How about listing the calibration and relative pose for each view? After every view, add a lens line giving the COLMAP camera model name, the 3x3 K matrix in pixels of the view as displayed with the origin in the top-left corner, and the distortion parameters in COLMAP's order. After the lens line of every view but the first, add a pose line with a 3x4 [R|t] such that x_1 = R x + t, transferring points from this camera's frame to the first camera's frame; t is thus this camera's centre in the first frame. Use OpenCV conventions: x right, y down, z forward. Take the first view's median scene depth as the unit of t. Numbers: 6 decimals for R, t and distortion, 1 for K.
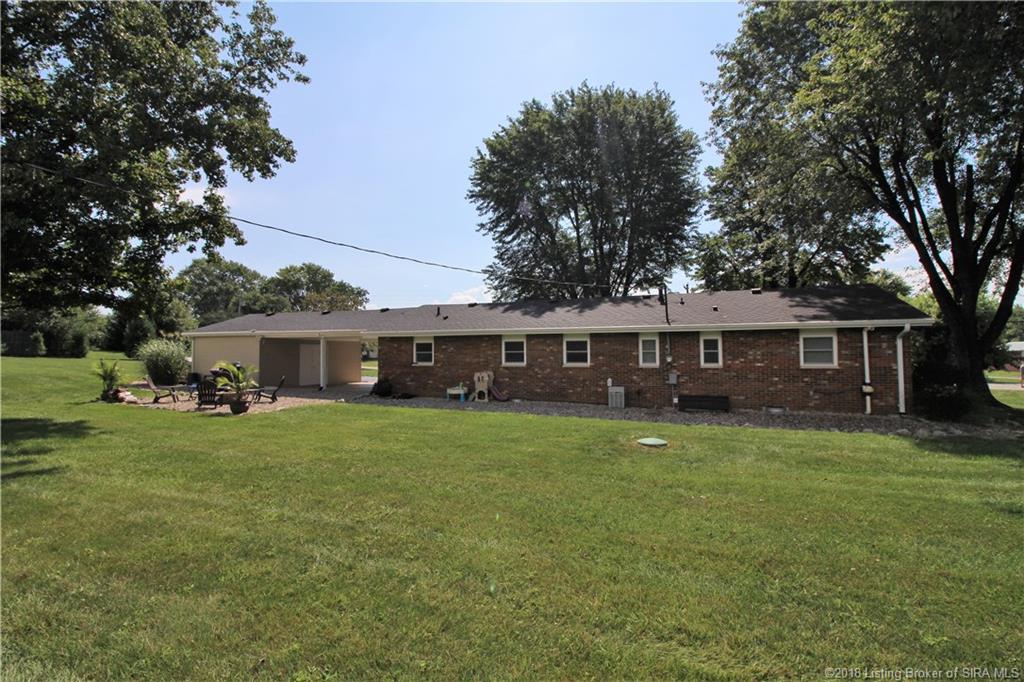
lens RADIAL K [[477.6, 0, 513.7], [0, 477.6, 342.0], [0, 0, 1]] dist [-0.005563, -0.004891]
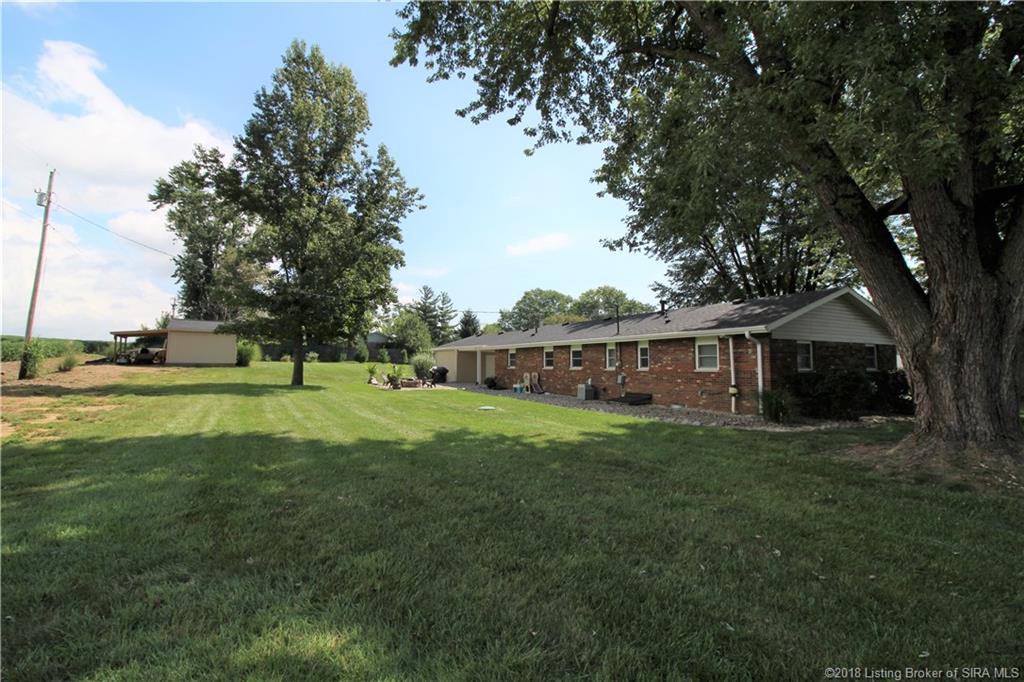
lens RADIAL K [[477.6, 0, 507.8], [0, 477.6, 341.4], [0, 0, 1]] dist [-0.005563, -0.004891]
pose [[0.766195, -0.023974, -0.642161, 0.955118], [0.005019, 0.999497, -0.031326, 0.015173], [0.642589, 0.020779, 0.765930, -0.172399]]
